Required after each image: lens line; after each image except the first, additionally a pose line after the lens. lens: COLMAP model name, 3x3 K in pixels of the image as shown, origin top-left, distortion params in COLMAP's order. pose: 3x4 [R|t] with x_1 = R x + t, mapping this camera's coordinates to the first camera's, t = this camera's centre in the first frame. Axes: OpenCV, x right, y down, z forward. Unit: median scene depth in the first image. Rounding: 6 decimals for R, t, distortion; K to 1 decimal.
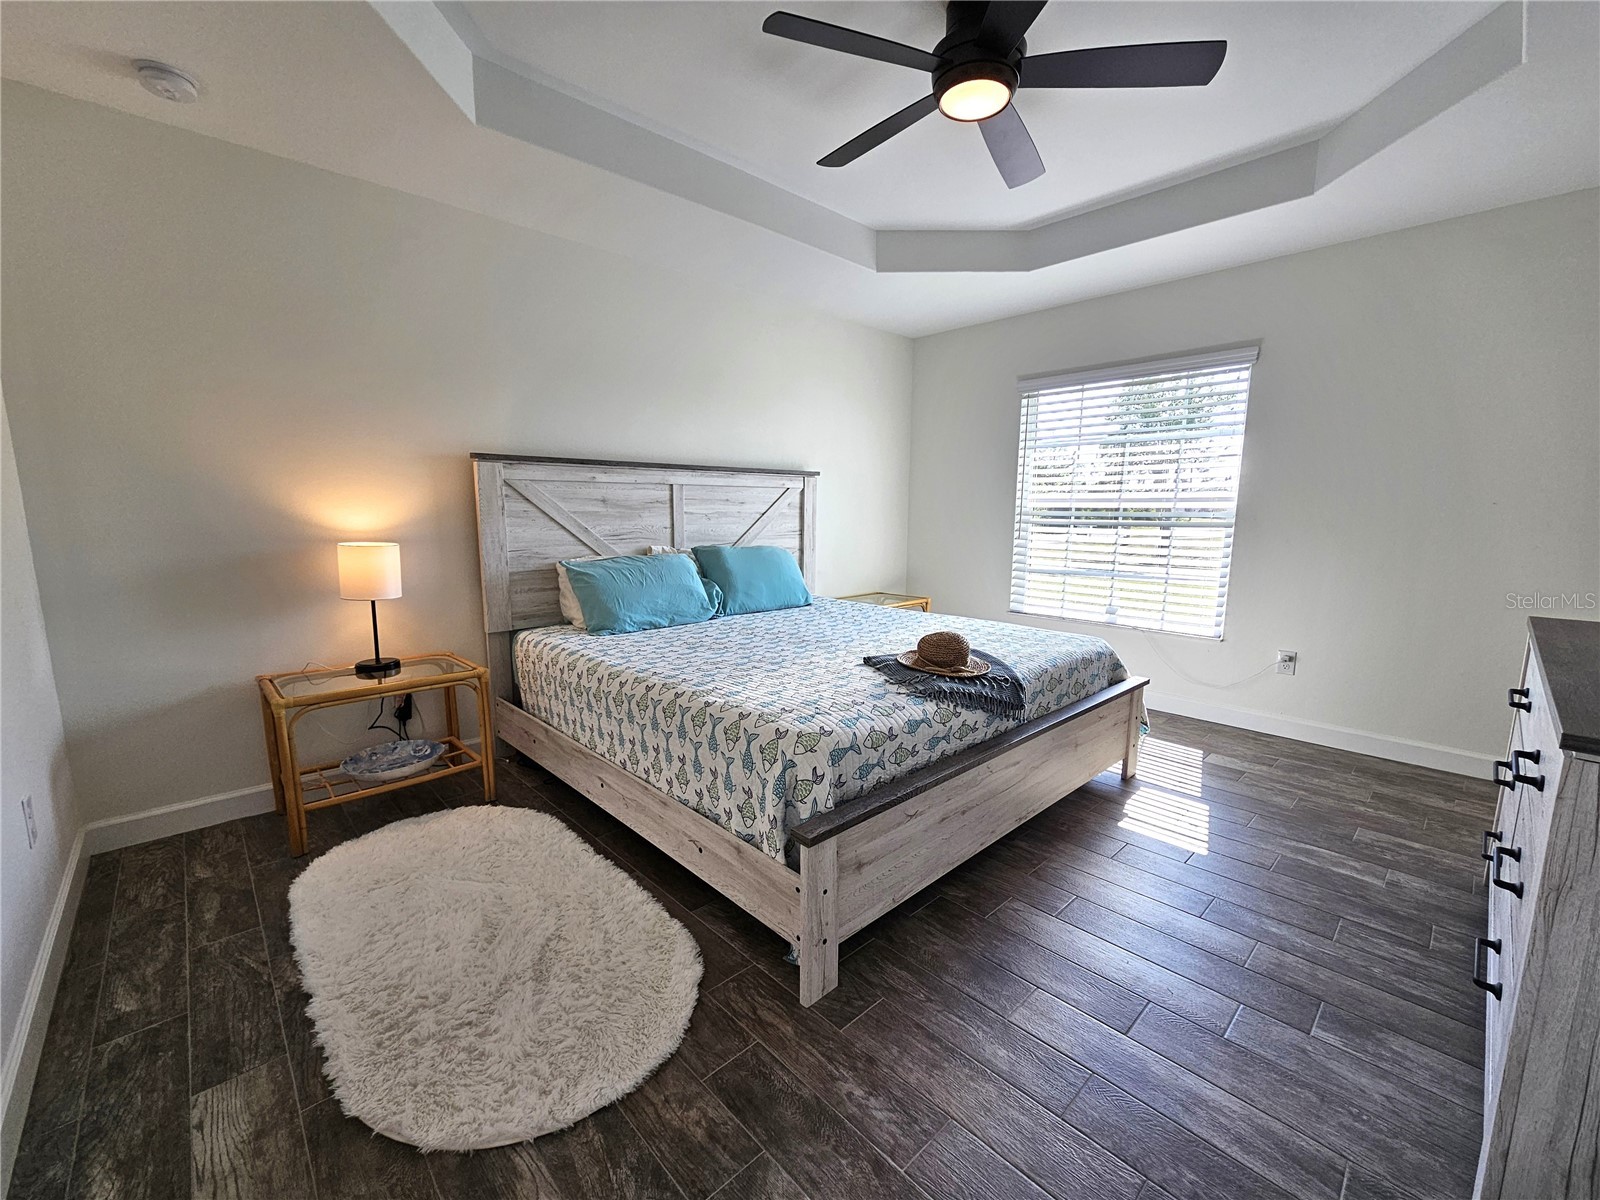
lens RADIAL K [[657.9, 0, 794.7], [0, 657.9, 606.9], [0, 0, 1]] dist [-0.005985, 0.003484]
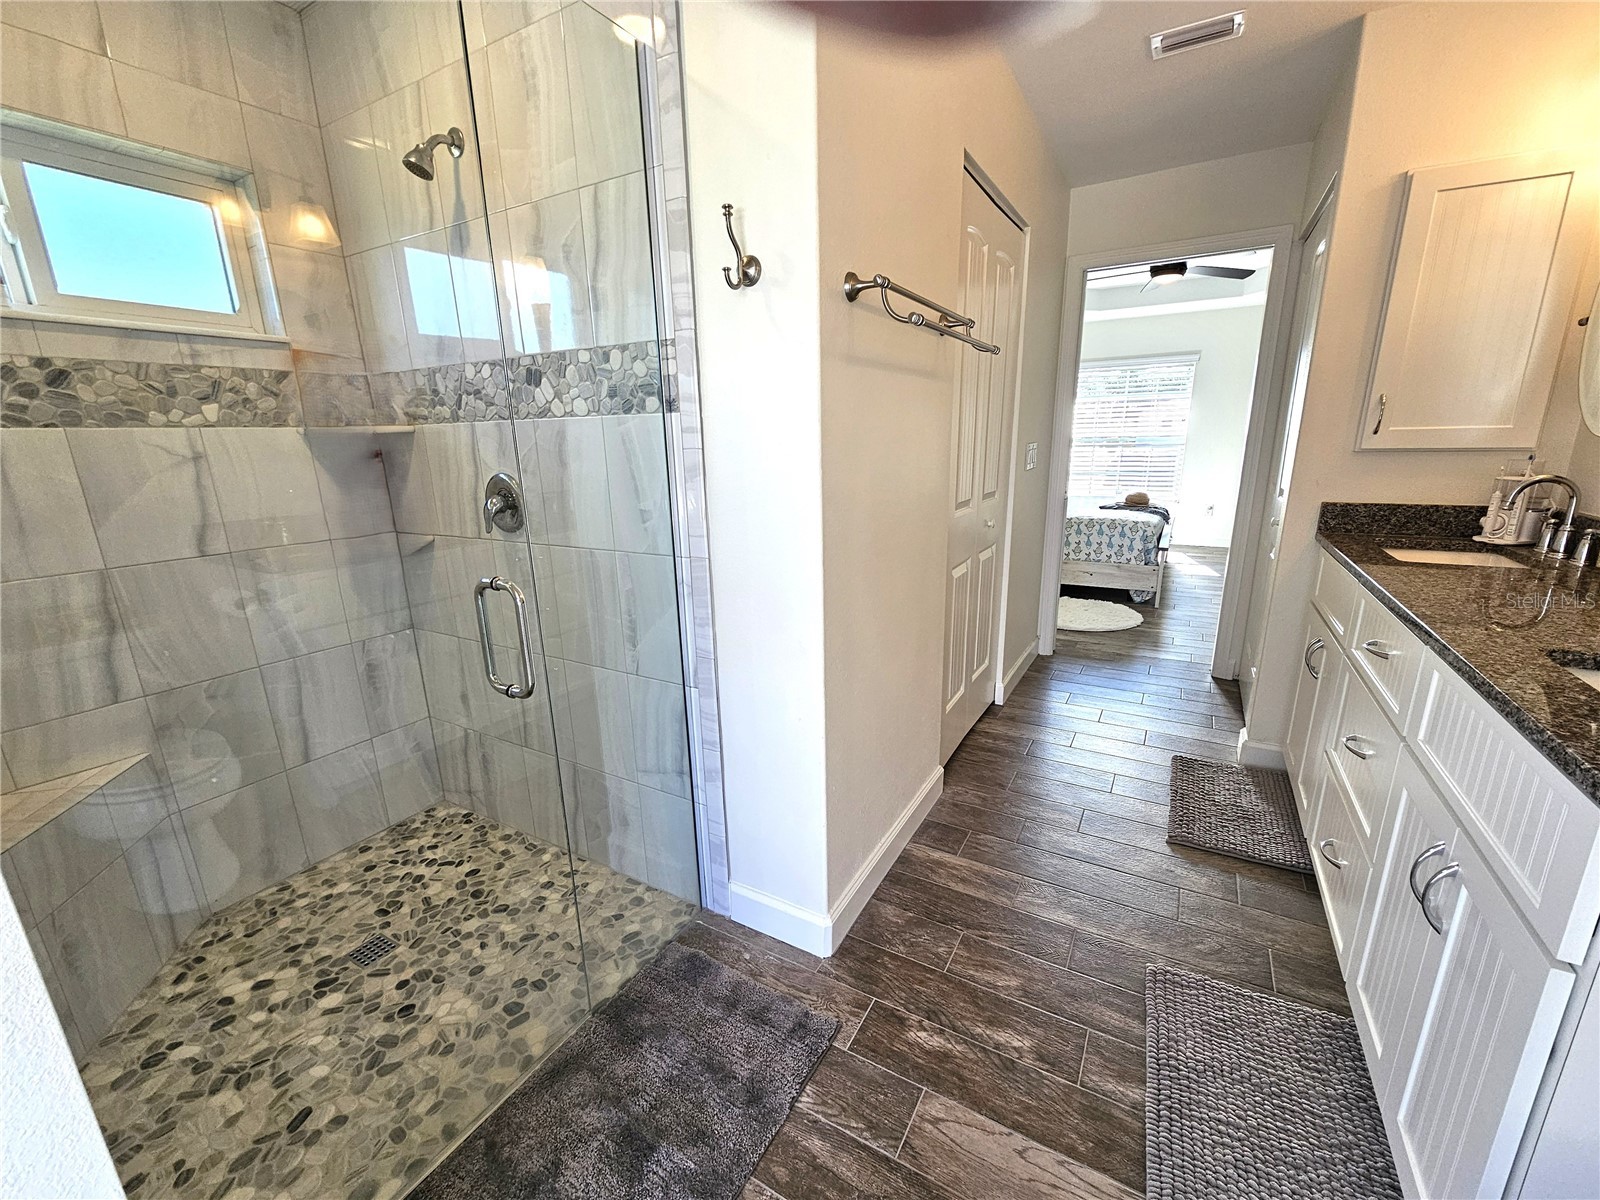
lens RADIAL K [[657.9, 0, 799.5], [0, 657.9, 608.2], [0, 0, 1]] dist [-0.005985, 0.003484]
pose [[0.957805, -0.097855, 0.270248, -1.414034], [0.069115, 0.991084, 0.113912, 0.085997], [-0.278985, -0.090427, 0.956028, -0.860609]]
